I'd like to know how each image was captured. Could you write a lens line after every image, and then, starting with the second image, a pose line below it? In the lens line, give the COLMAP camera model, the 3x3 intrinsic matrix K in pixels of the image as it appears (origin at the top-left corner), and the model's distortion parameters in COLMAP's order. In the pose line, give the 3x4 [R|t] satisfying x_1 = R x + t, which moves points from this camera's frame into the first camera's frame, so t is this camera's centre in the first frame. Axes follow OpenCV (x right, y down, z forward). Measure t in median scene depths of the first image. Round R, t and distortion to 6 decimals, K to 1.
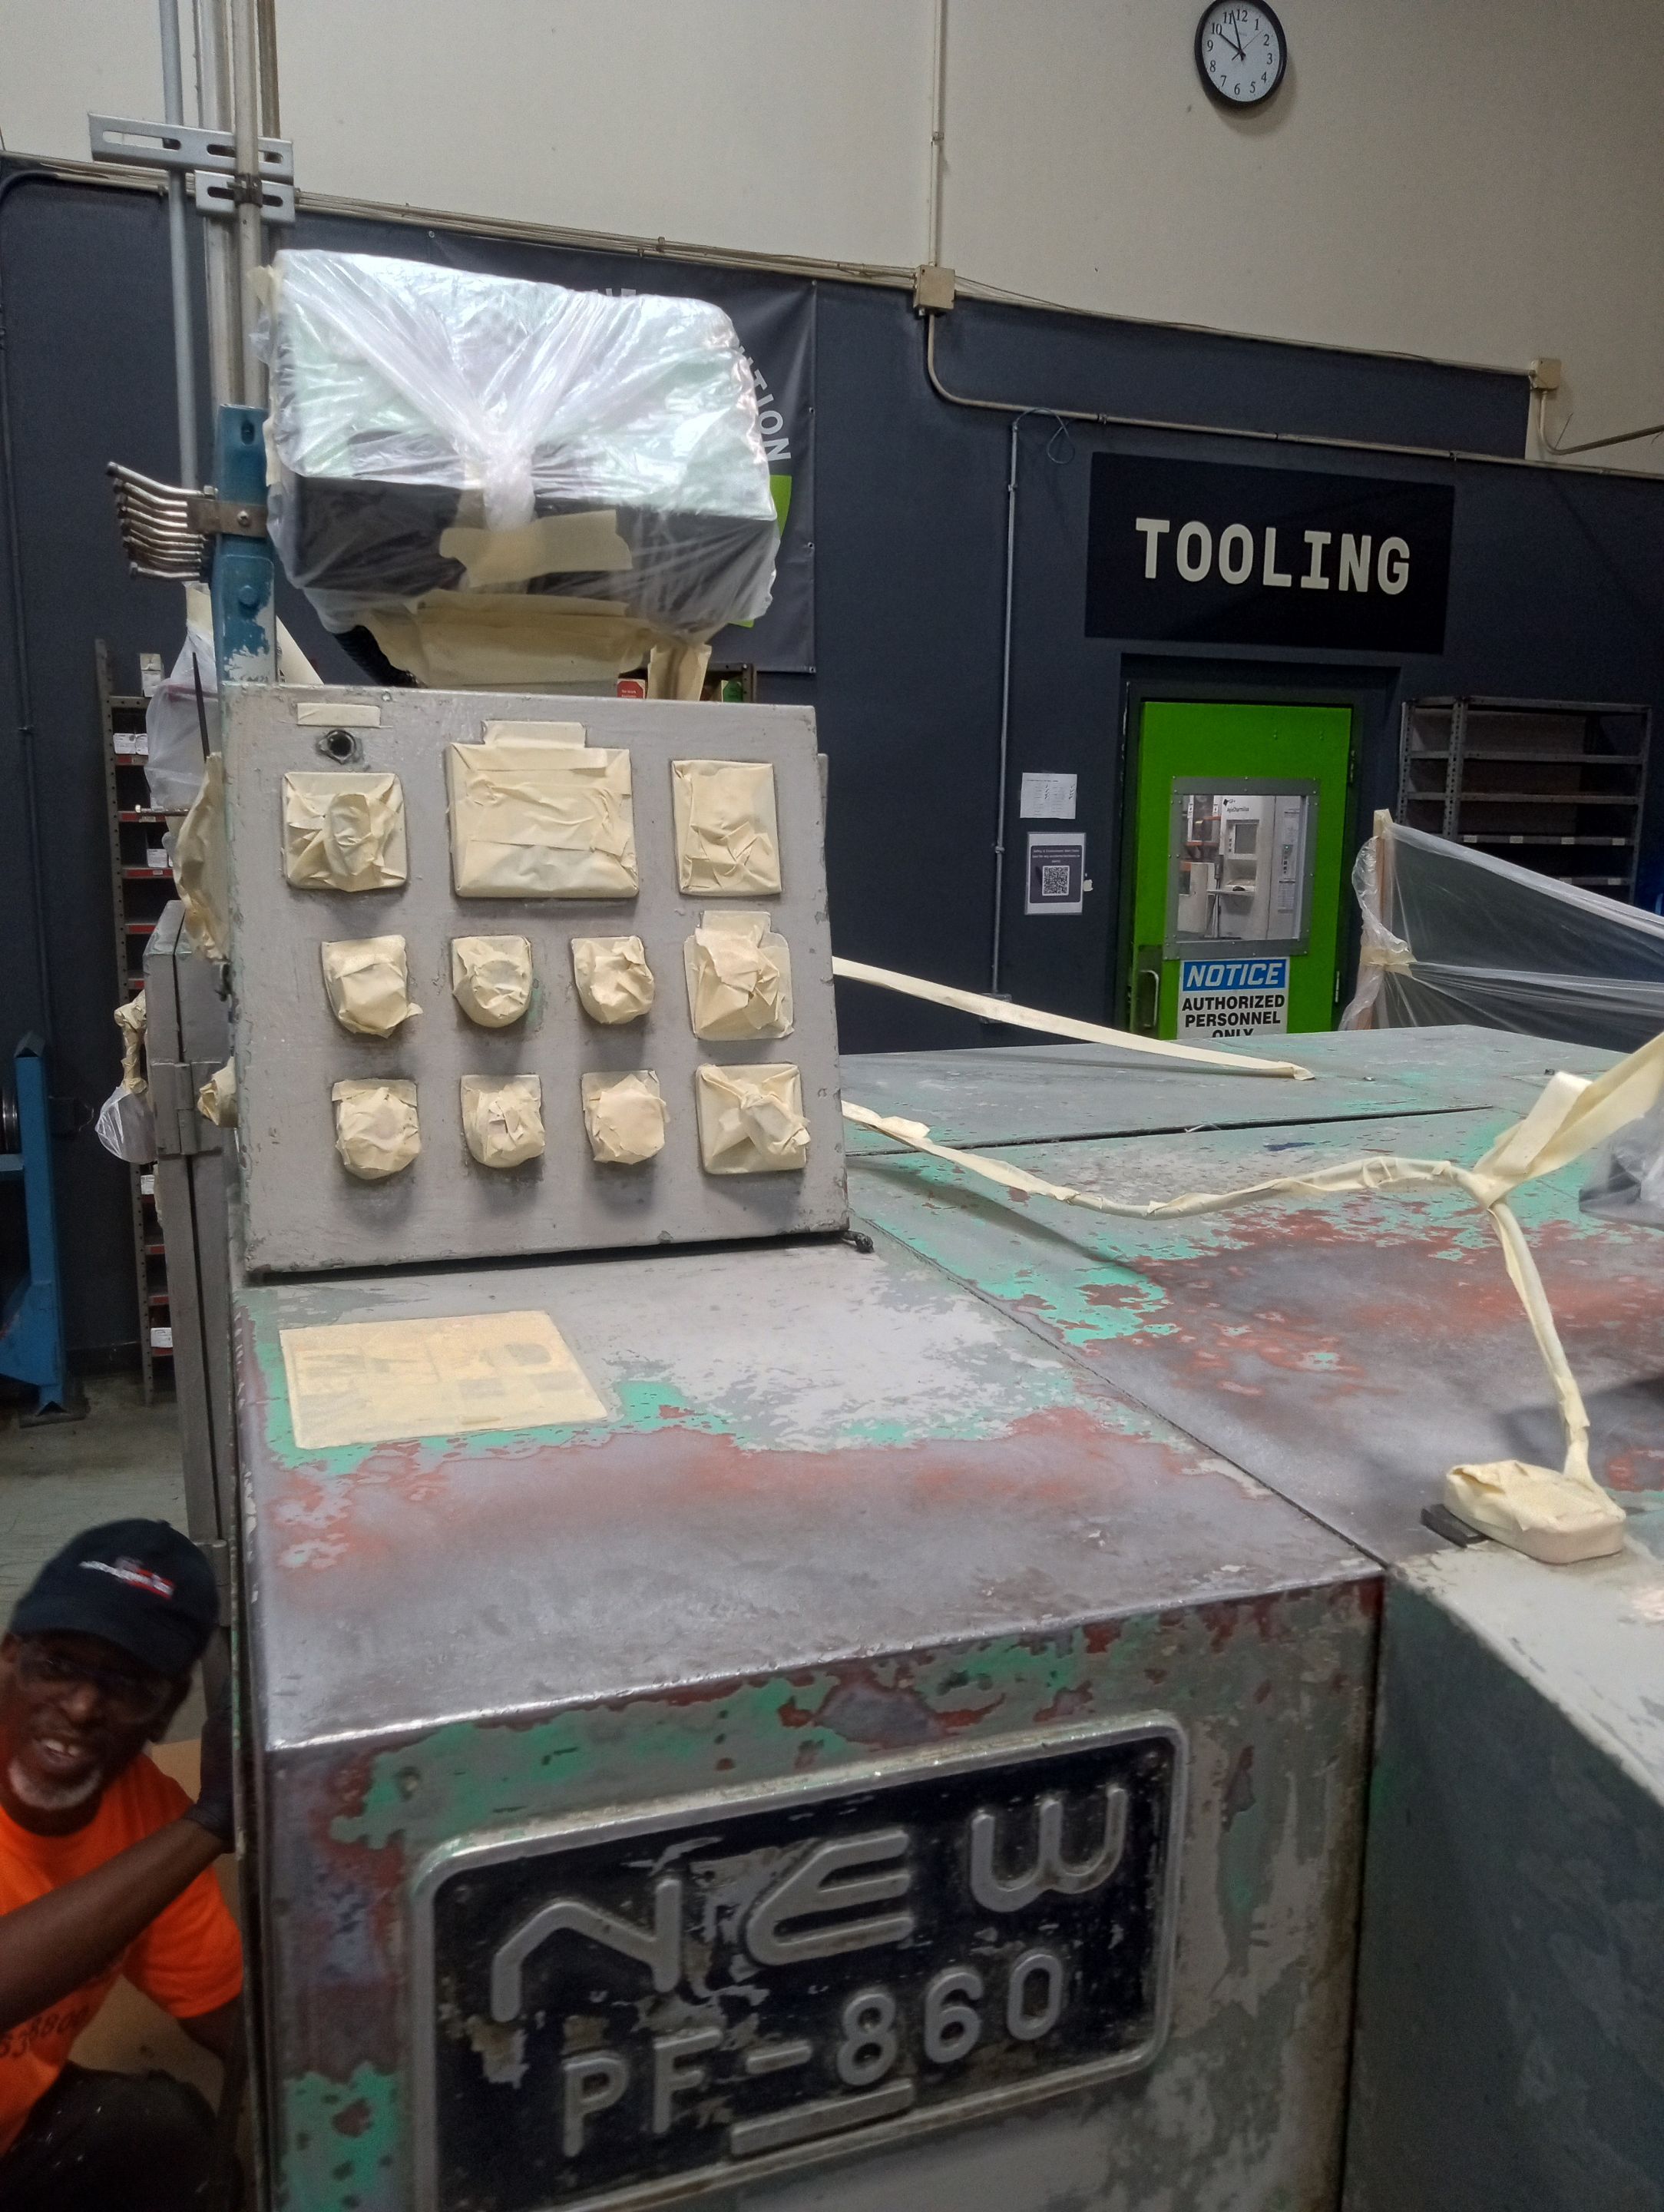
lens RADIAL K [[1662.1, 0, 831.1], [0, 1662.1, 1106.7], [0, 0, 1]] dist [0.012306, -0.011392]
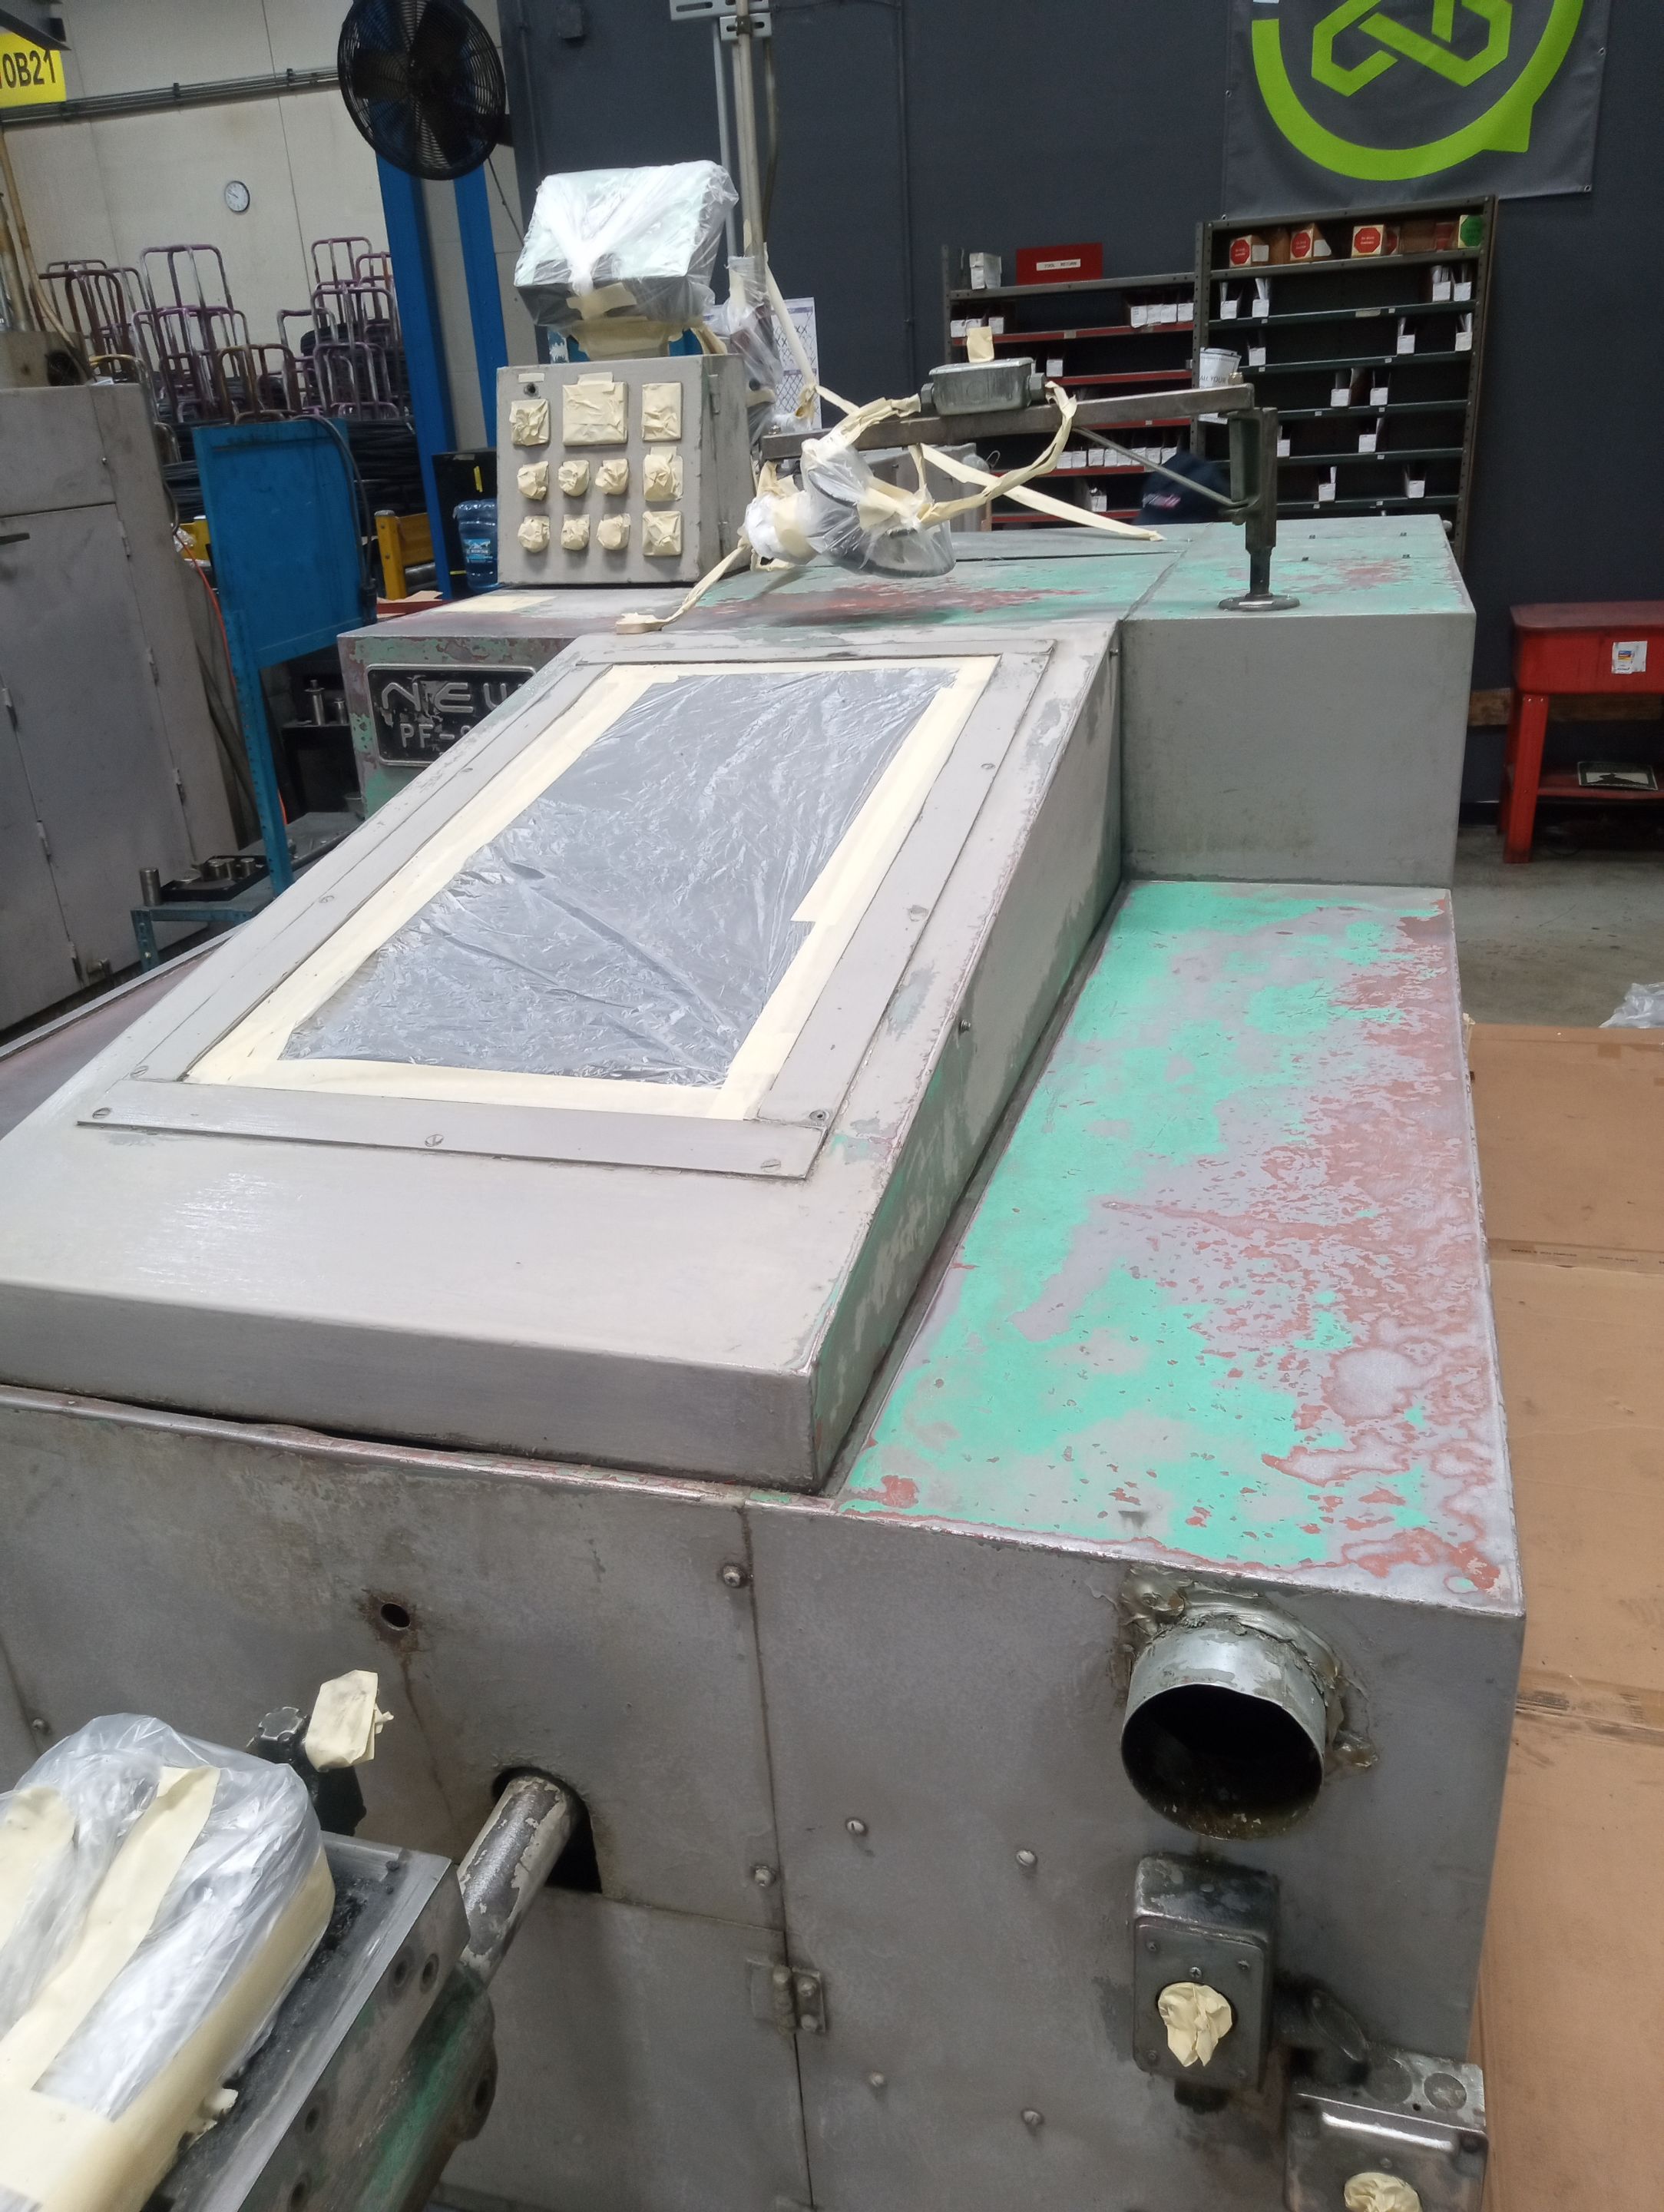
lens RADIAL K [[1662.1, 0, 836.1], [0, 1662.1, 1099.2], [0, 0, 1]] dist [0.012306, -0.011392]
pose [[0.798574, 0.186011, -0.572433, 1.833586], [-0.039725, 0.965263, 0.258243, 0.179352], [0.600584, -0.183487, 0.778223, -1.022229]]
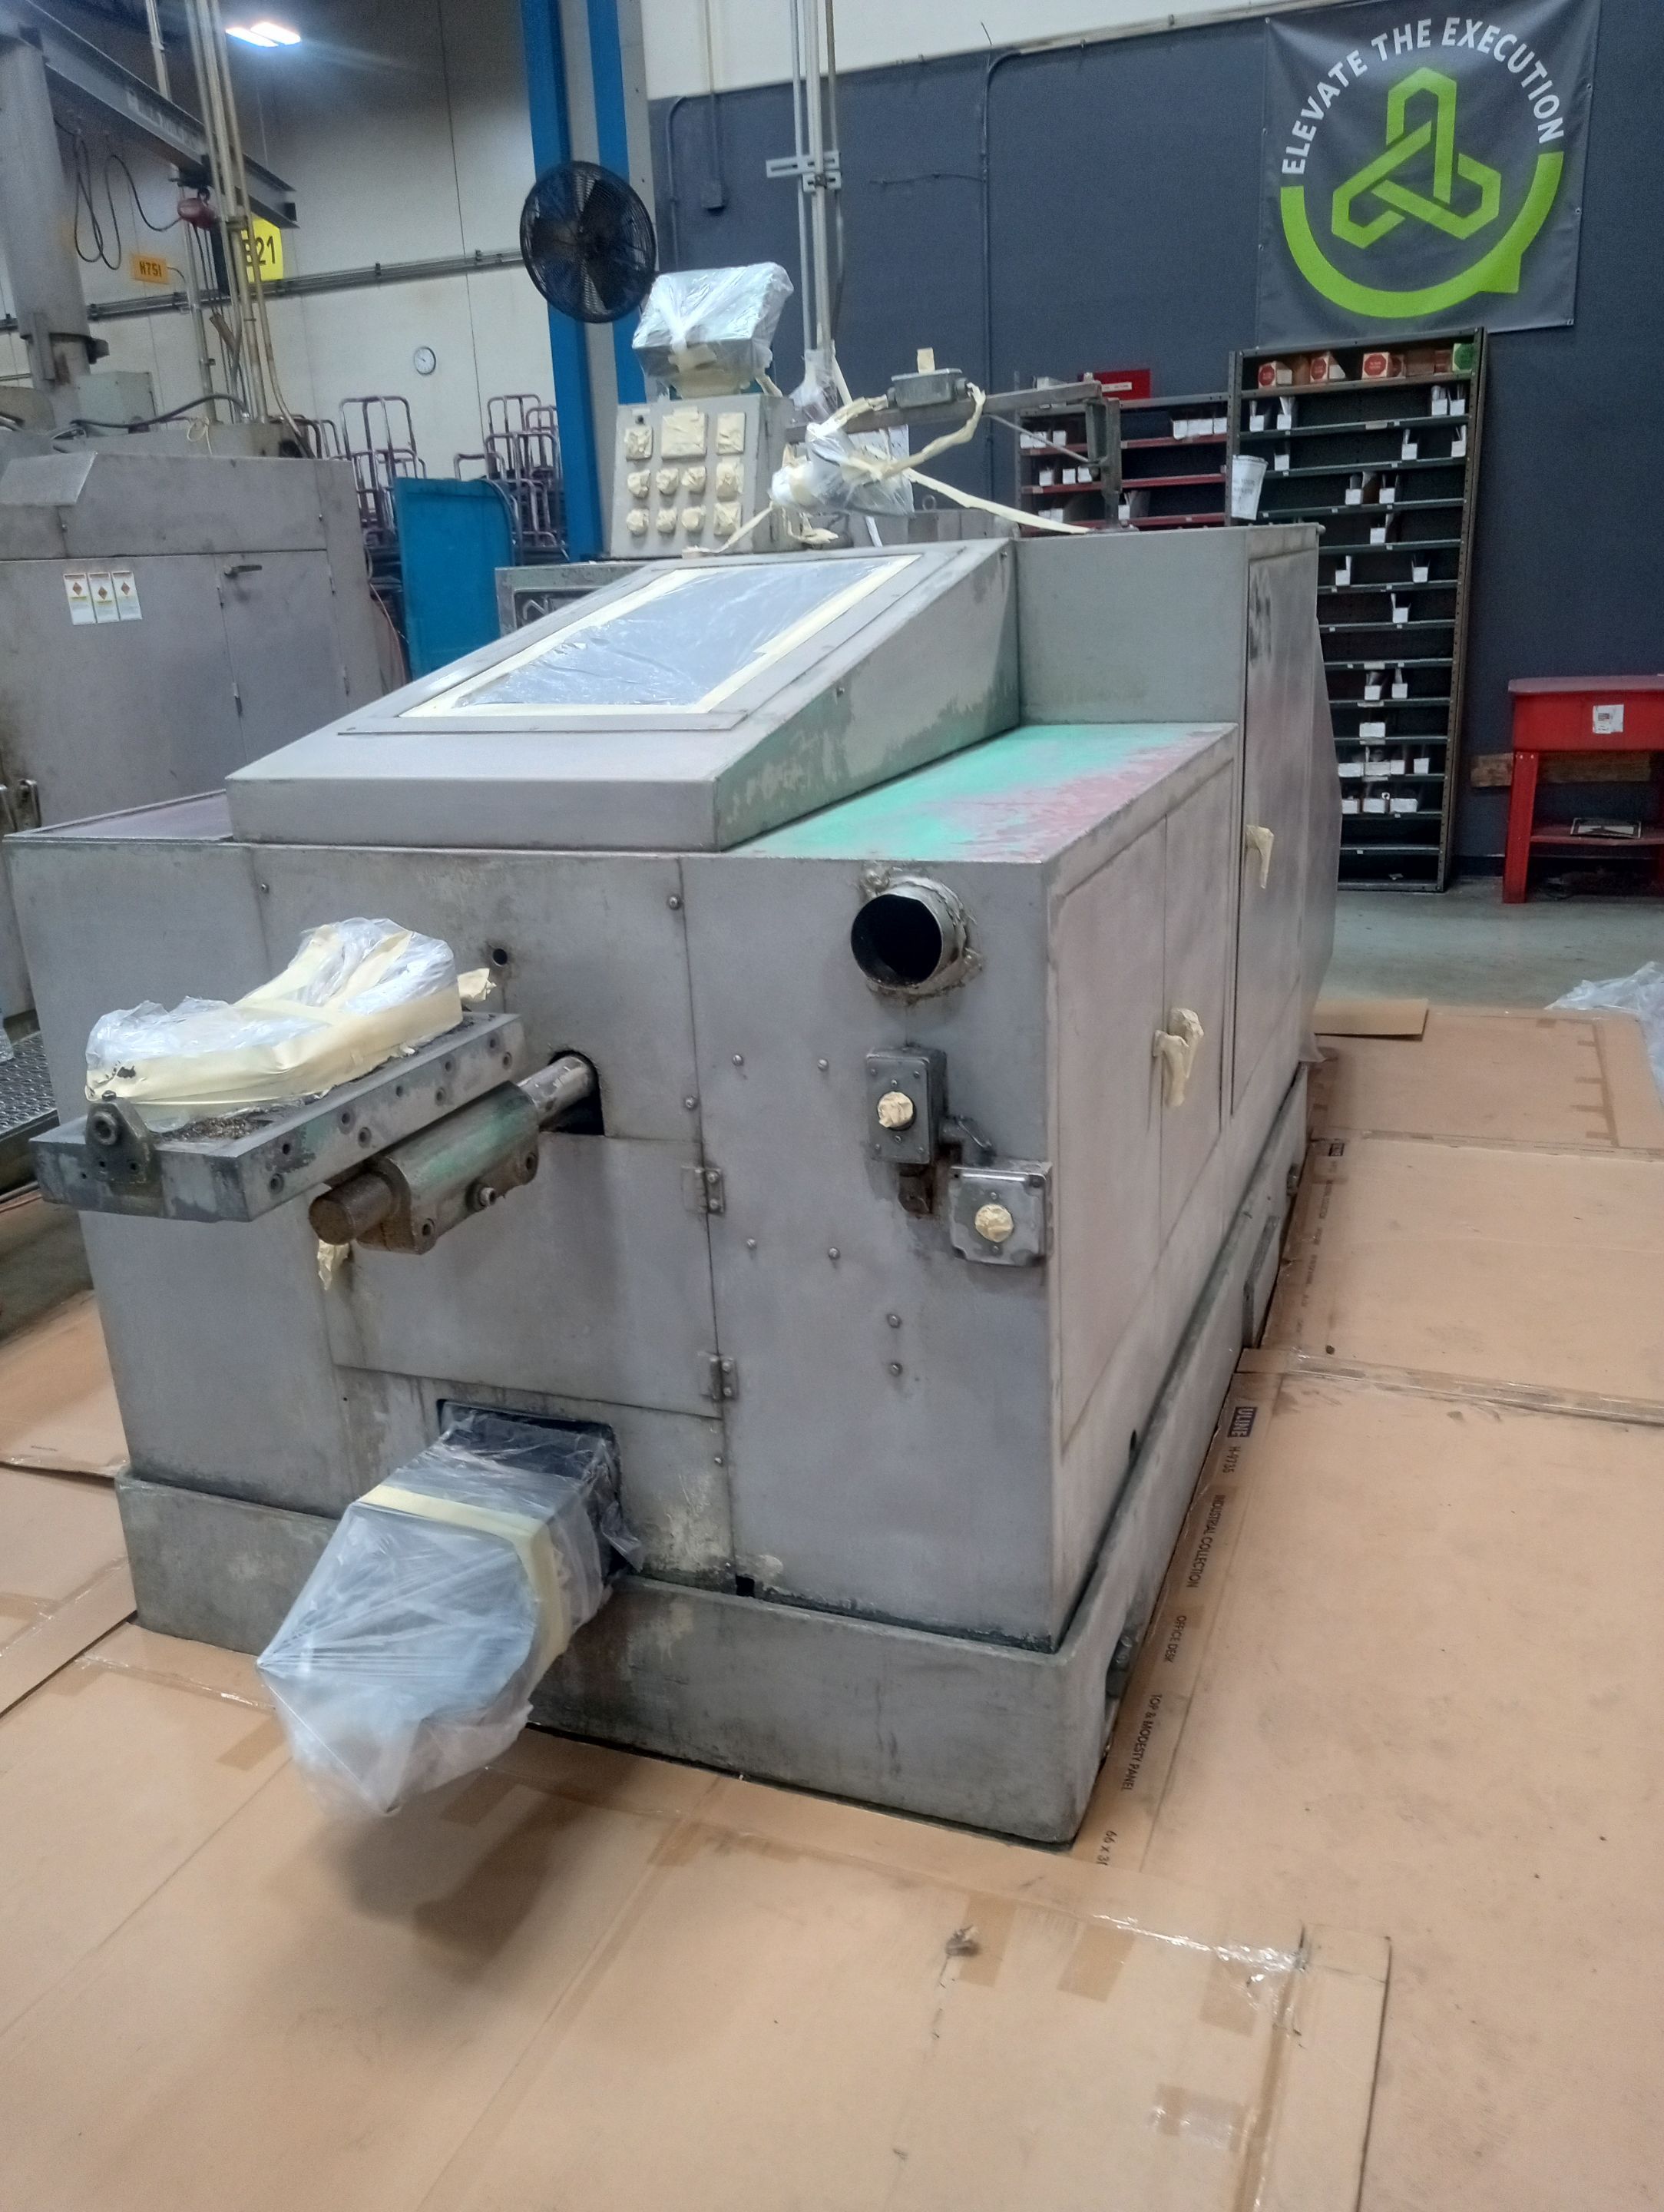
lens RADIAL K [[1662.1, 0, 825.8], [0, 1662.1, 1098.1], [0, 0, 1]] dist [0.012306, -0.011392]
pose [[0.744414, 0.164205, -0.647213, 2.681232], [-0.061417, 0.982020, 0.178508, 0.590885], [0.664888, -0.093134, 0.741114, -1.664995]]
